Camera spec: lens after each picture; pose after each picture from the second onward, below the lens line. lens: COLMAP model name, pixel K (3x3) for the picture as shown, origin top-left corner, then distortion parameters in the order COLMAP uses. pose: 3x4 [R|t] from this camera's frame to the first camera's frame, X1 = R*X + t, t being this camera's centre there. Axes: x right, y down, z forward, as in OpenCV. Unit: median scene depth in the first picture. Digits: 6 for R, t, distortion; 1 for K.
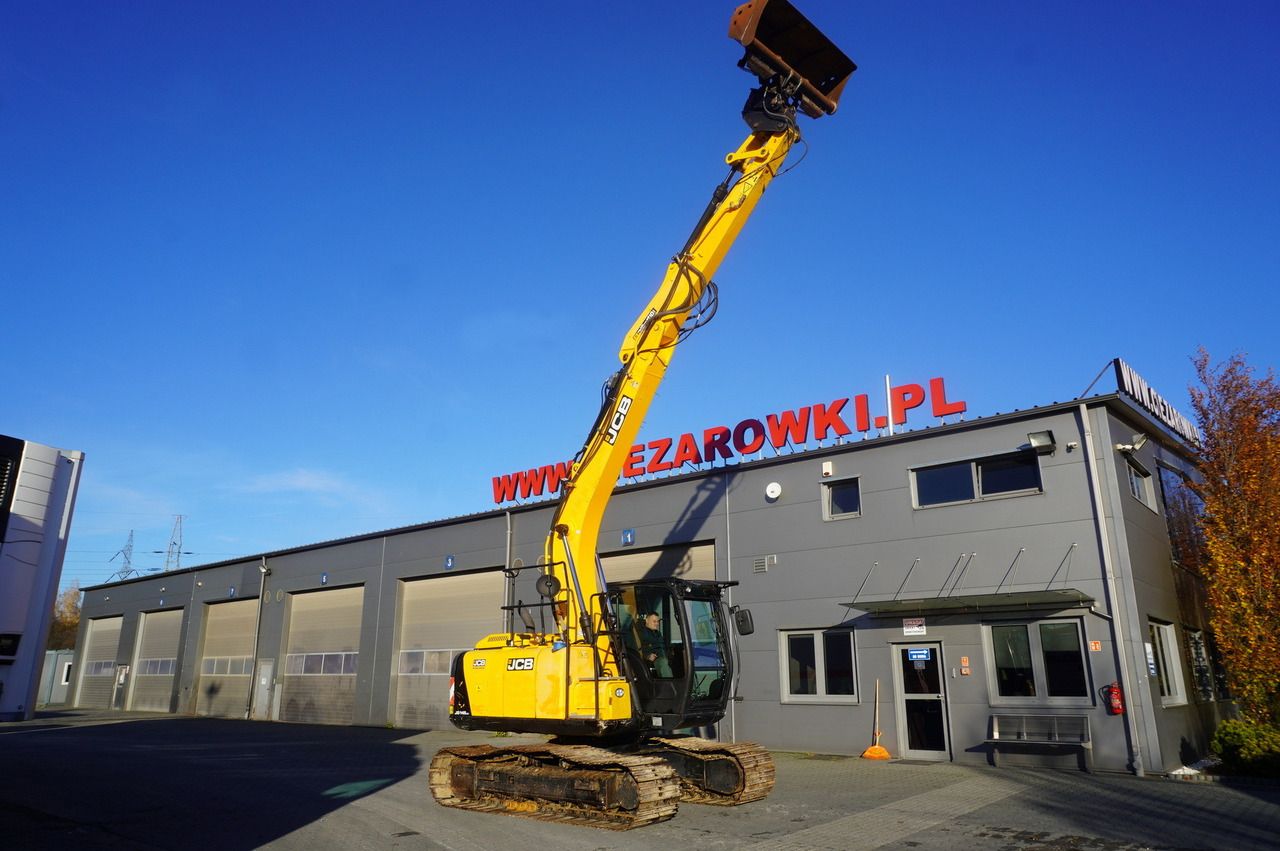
lens RADIAL K [[862.4, 0, 628.3], [0, 862.4, 417.9], [0, 0, 1]] dist [-0.043519, 0.034387]
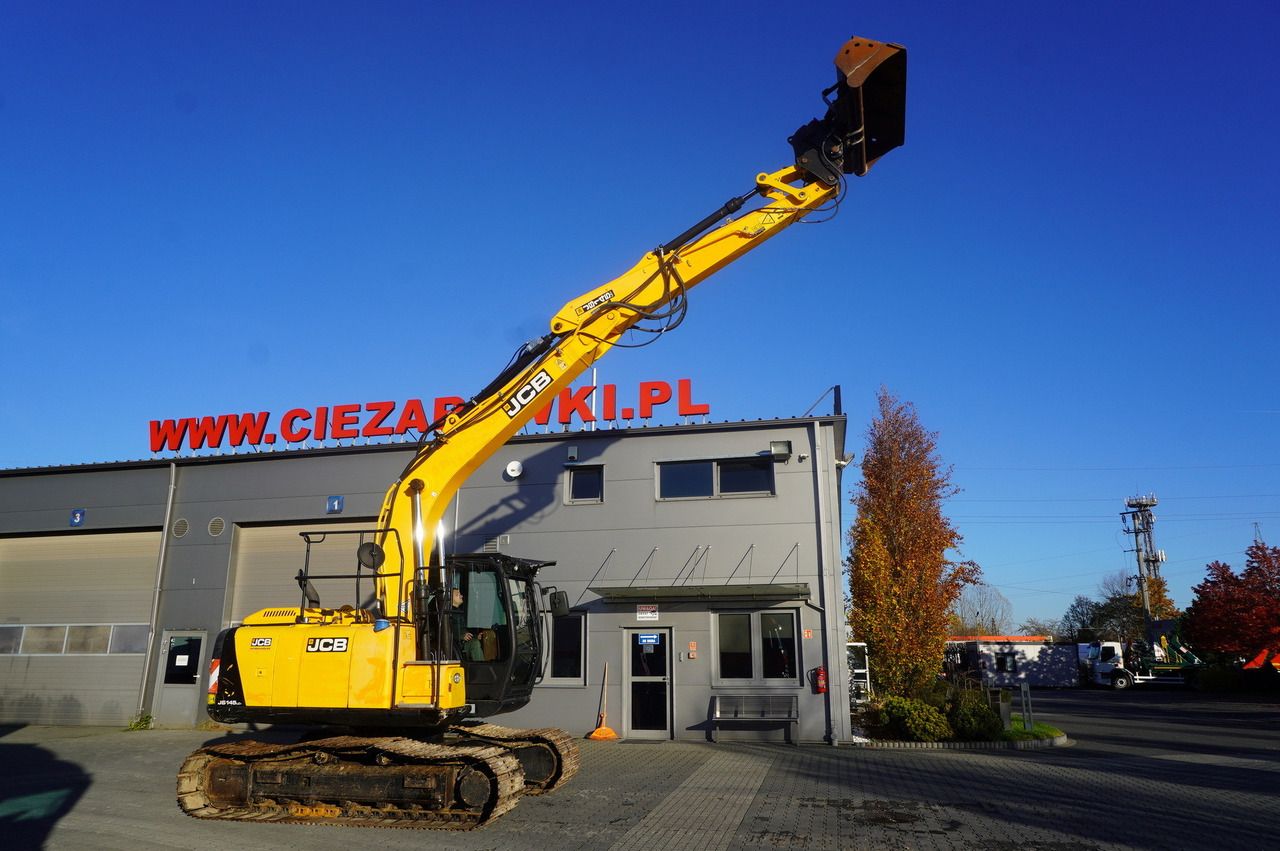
lens RADIAL K [[862.4, 0, 628.3], [0, 862.4, 417.9], [0, 0, 1]] dist [-0.043519, 0.034387]
pose [[0.888285, 0.123205, 0.442459, -0.194042], [-0.132137, 0.991174, -0.010719, 0.024689], [-0.439875, -0.048944, 0.896725, 0.087839]]
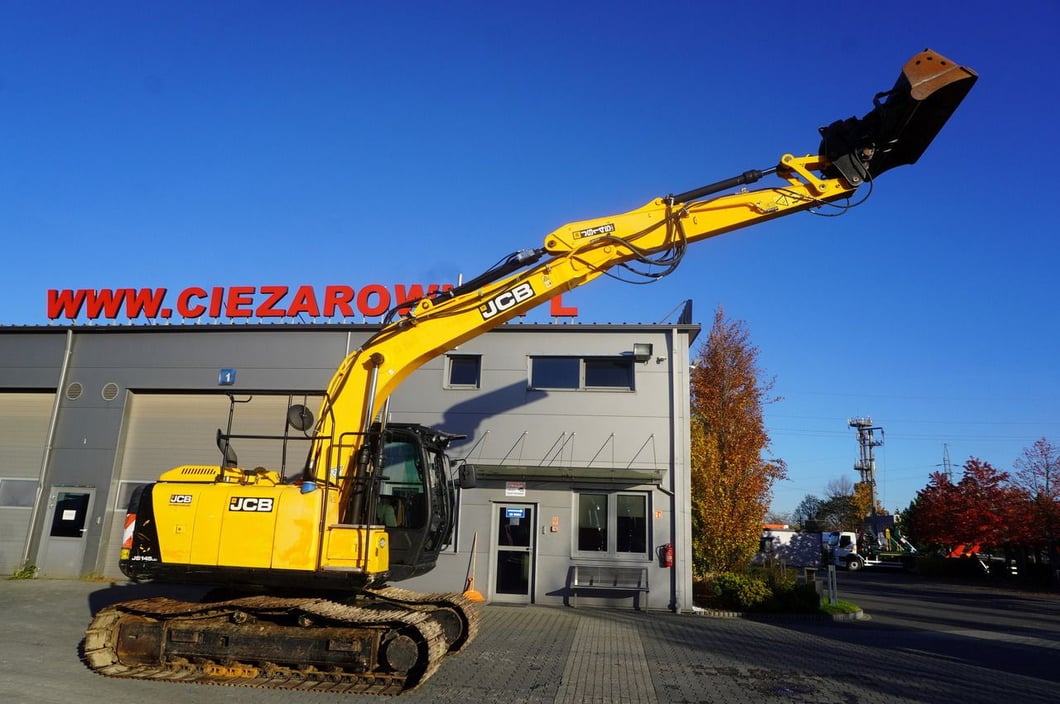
lens RADIAL K [[714.1, 0, 520.4], [0, 714.1, 345.7], [0, 0, 1]] dist [-0.043519, 0.034387]
pose [[0.830710, 0.171343, 0.529681, -0.222331], [-0.196607, 0.980443, -0.008815, 0.064532], [-0.520832, -0.096816, 0.848151, 0.210451]]
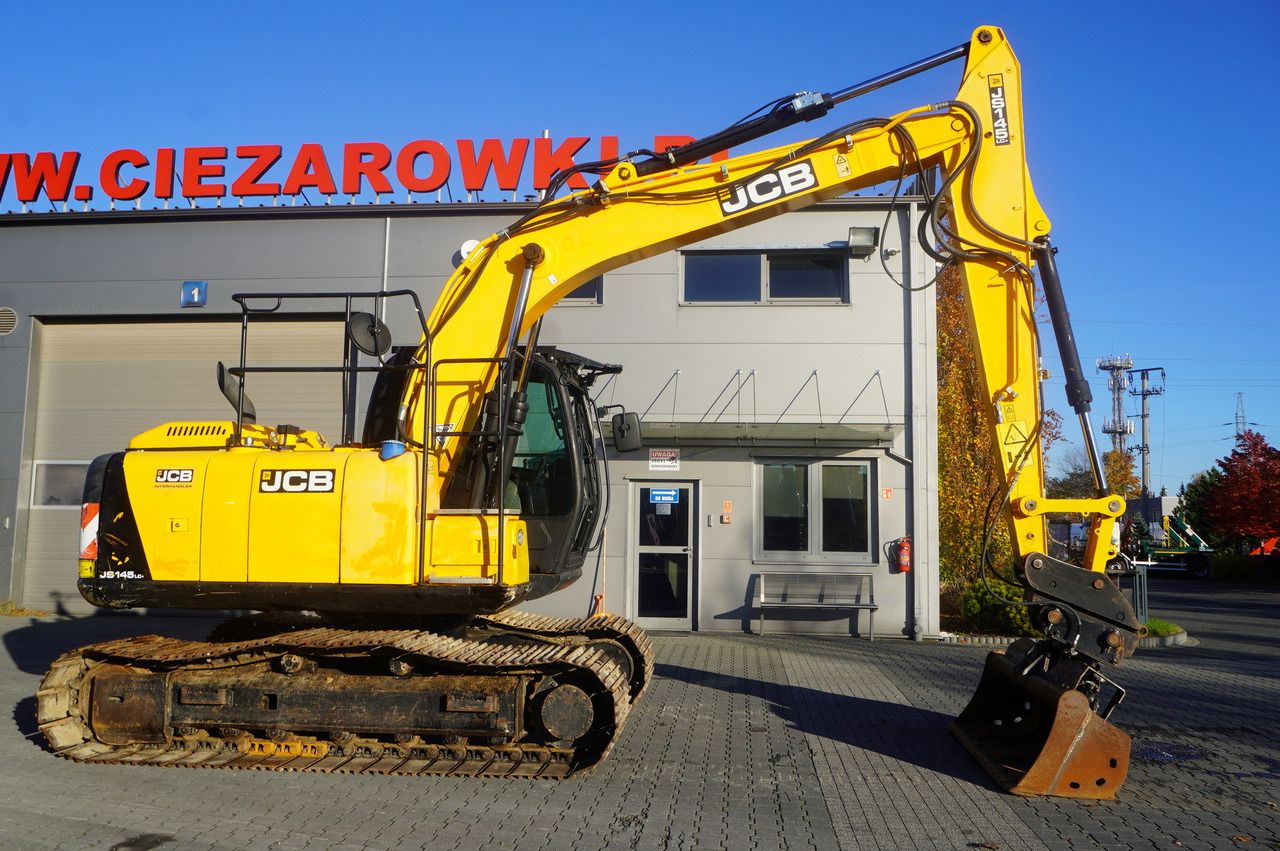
lens RADIAL K [[1064.4, 0, 627.1], [0, 1064.4, 413.8], [0, 0, 1]] dist [-0.022523, 0.024372]
pose [[0.820664, 0.077626, 0.566113, -0.237546], [-0.181098, 0.974990, 0.128837, 0.098084], [-0.541953, -0.208254, 0.814197, 0.292055]]
